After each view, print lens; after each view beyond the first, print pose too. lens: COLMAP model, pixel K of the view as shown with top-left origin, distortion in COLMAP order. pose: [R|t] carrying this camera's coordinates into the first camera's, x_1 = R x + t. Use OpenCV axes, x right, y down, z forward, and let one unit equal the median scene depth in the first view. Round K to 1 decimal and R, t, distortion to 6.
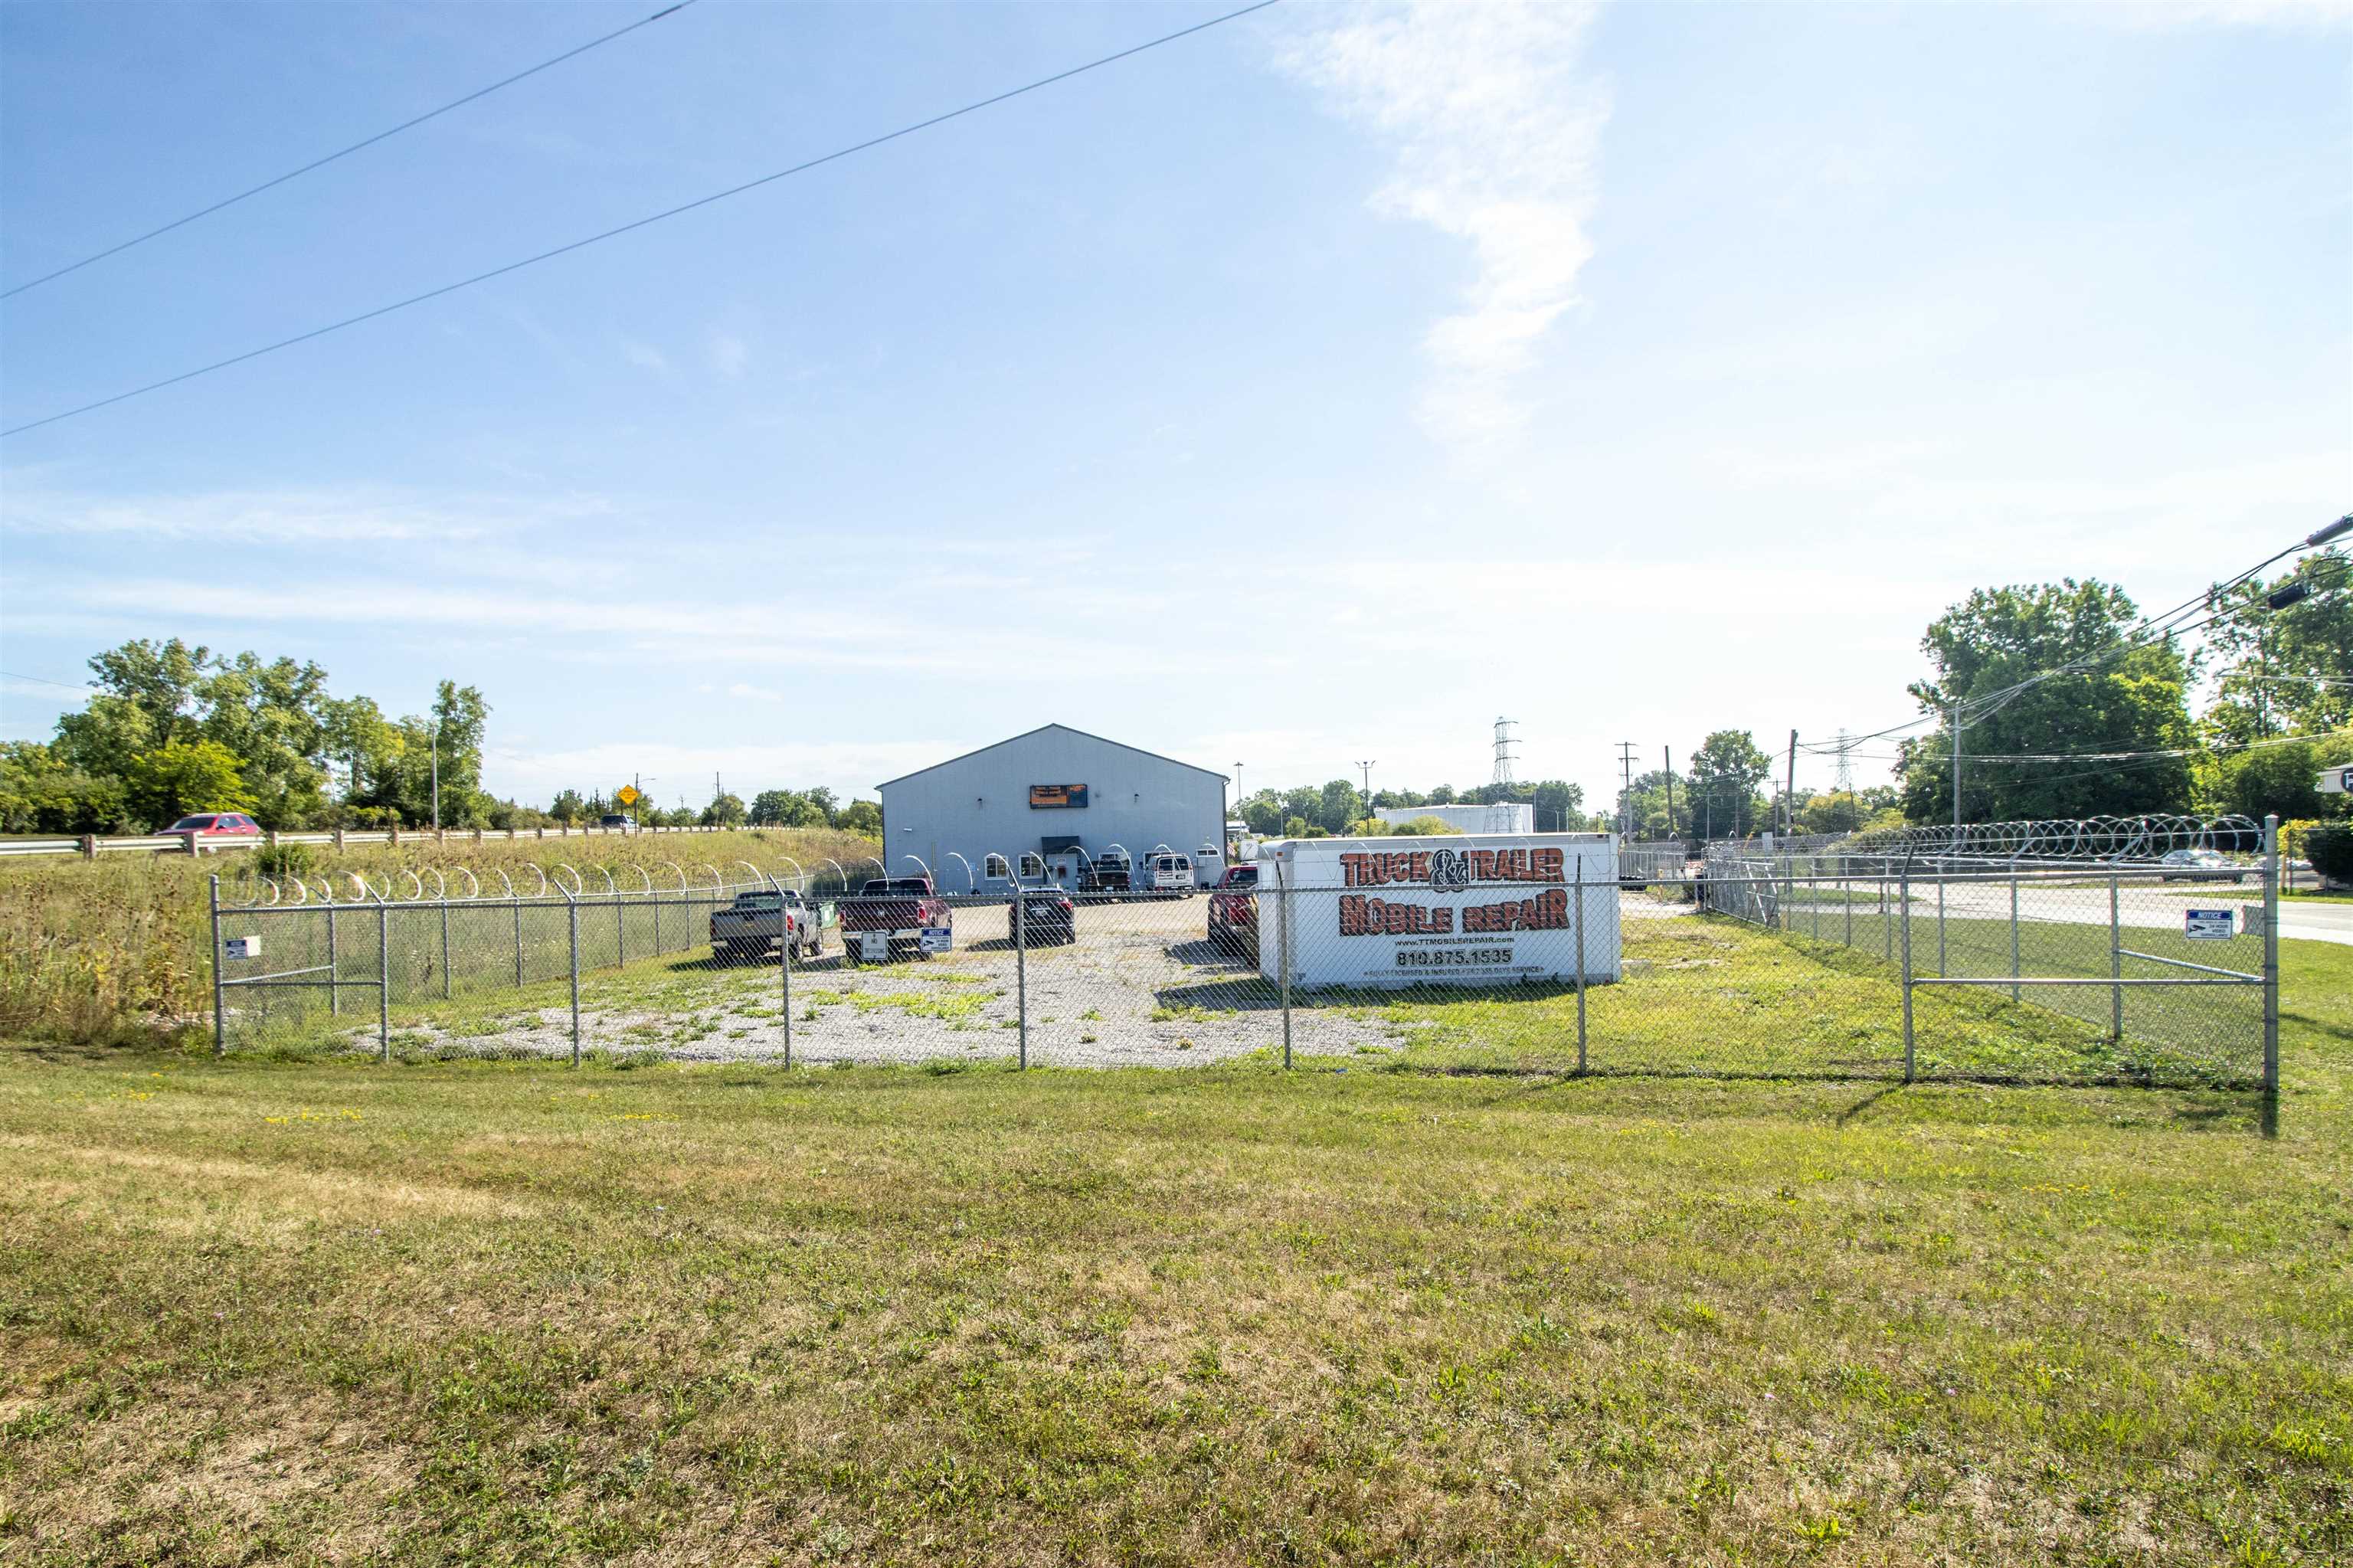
lens RADIAL K [[1186.2, 0, 1119.5], [0, 1186.2, 853.0], [0, 0, 1]] dist [-0.017441, -0.001083]
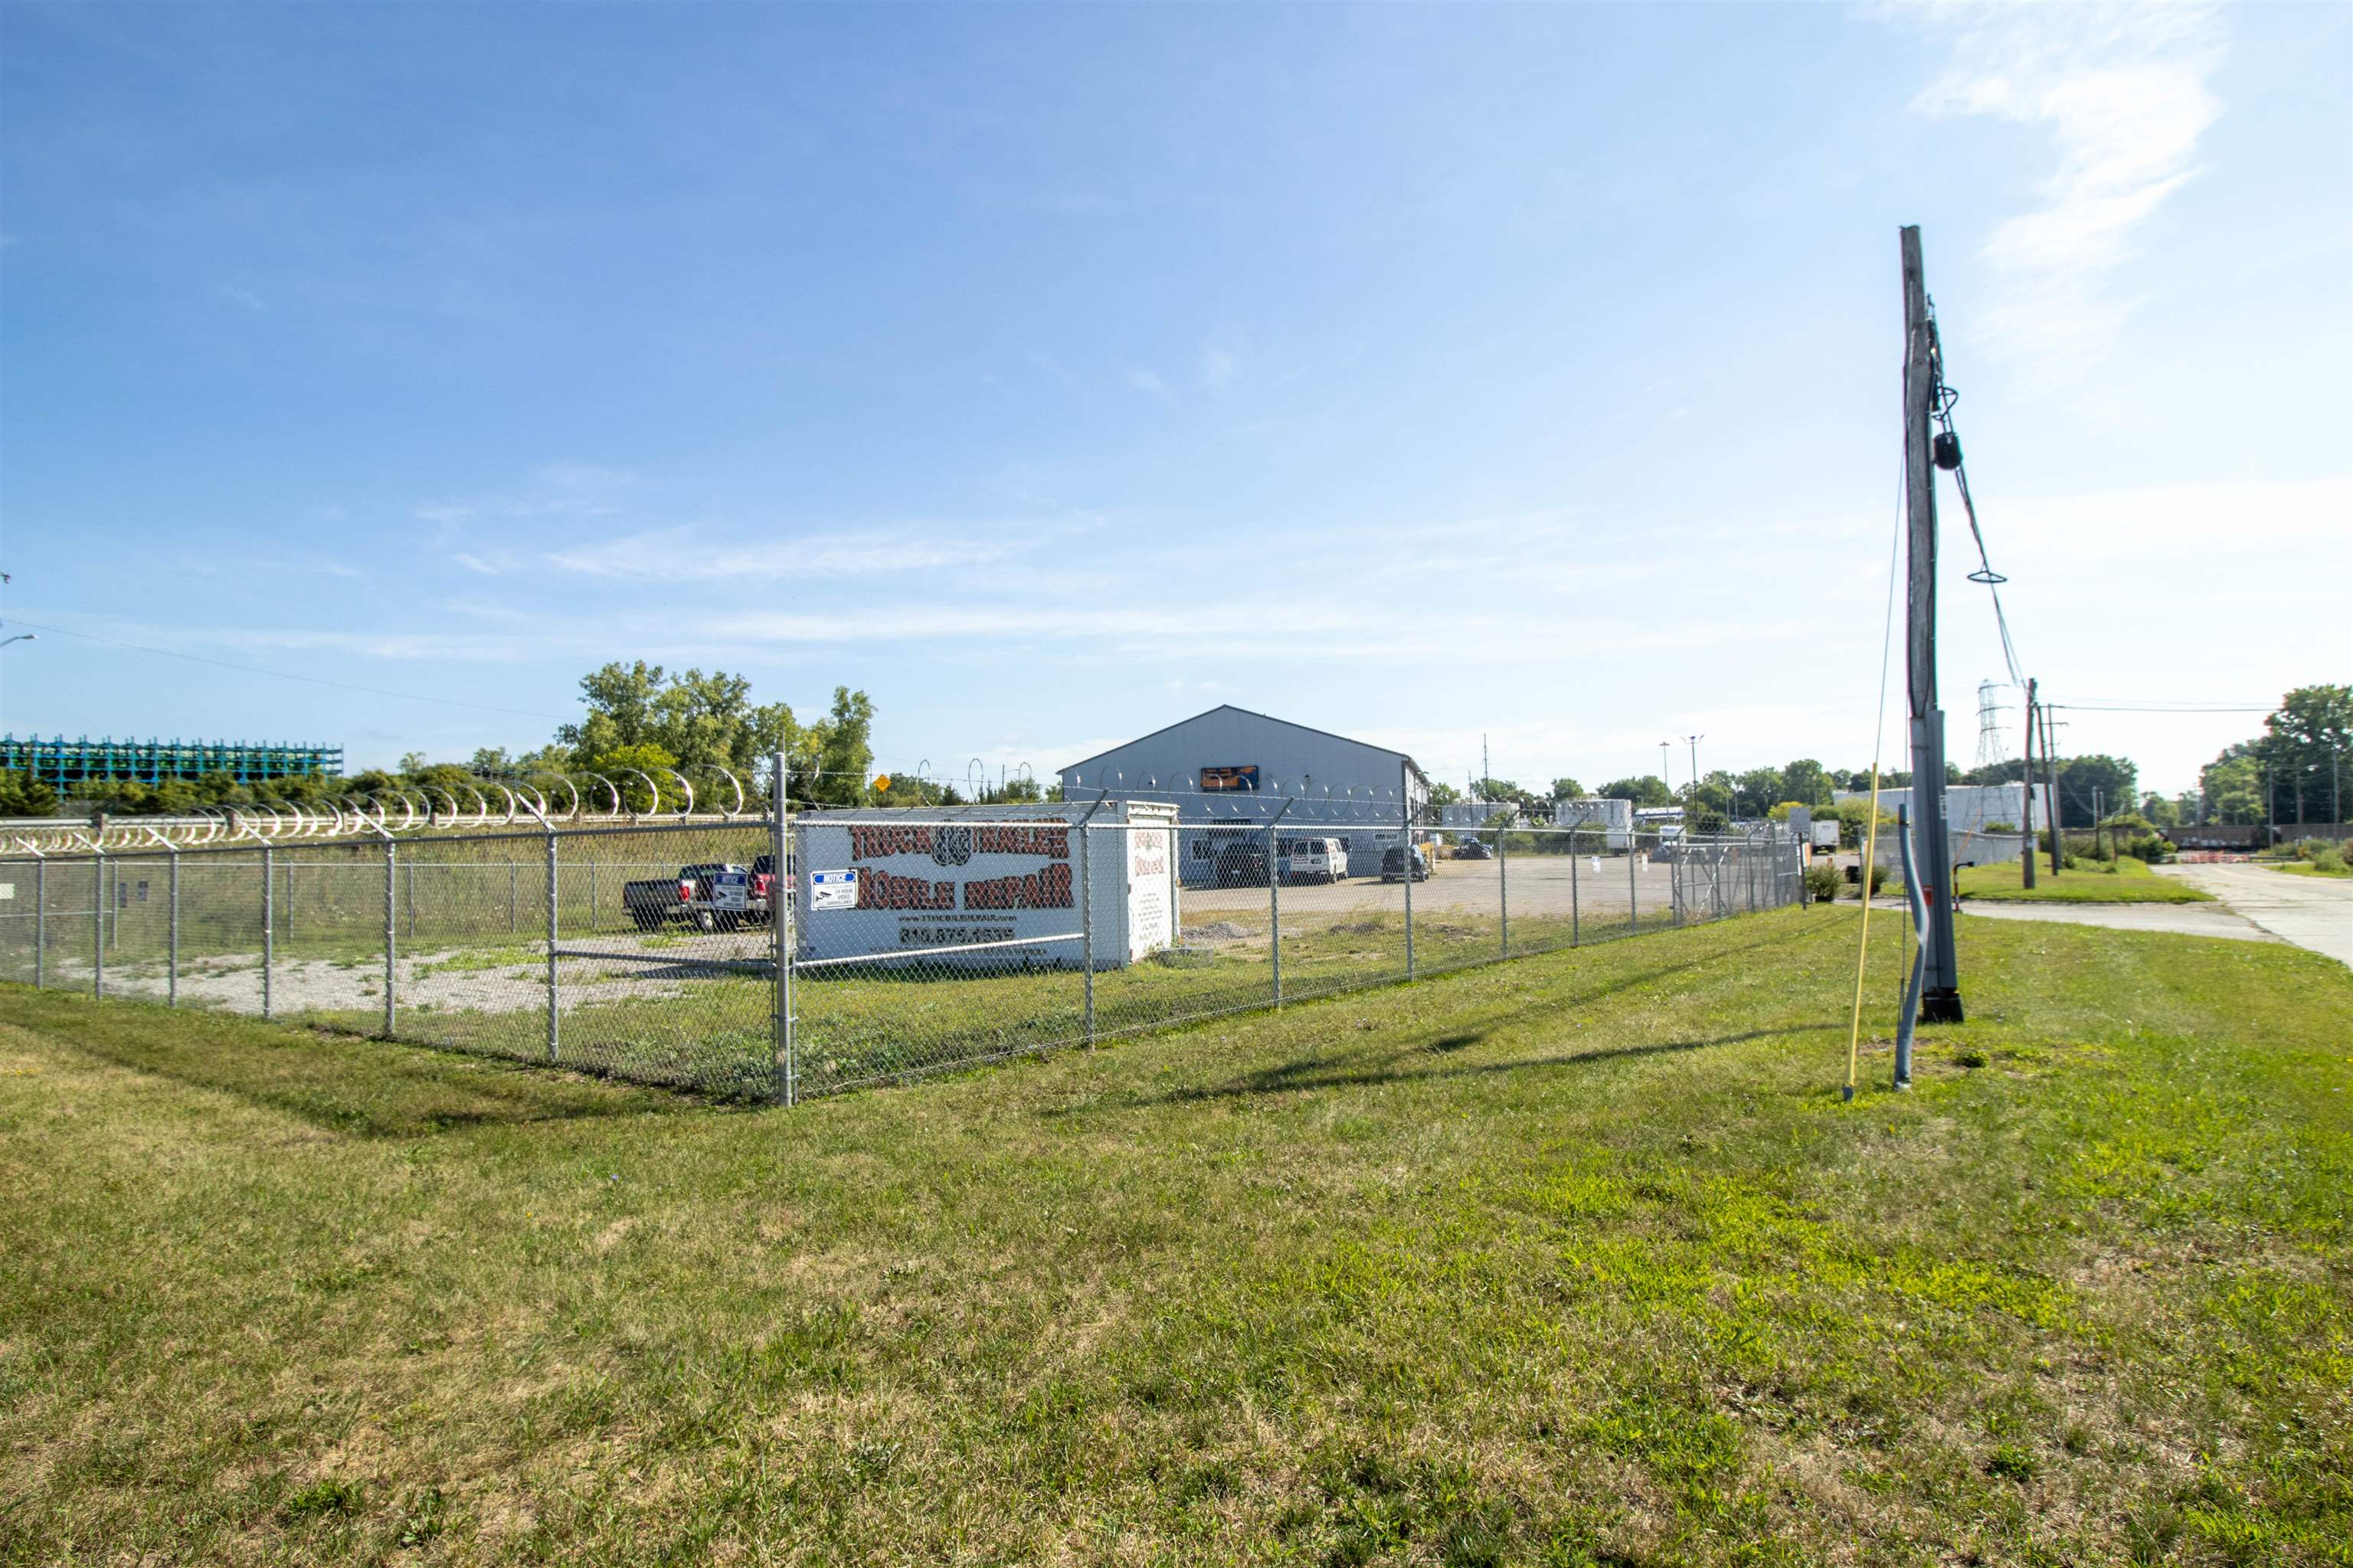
lens RADIAL K [[1202.2, 0, 1179.1], [0, 1202.2, 788.5], [0, 0, 1]] dist [-0.017806, -0.003018]
pose [[0.935917, -0.011340, -0.352039, 0.141494], [-0.004636, 0.998998, -0.044505, 0.002618], [0.352191, 0.043285, 0.934927, 0.033263]]
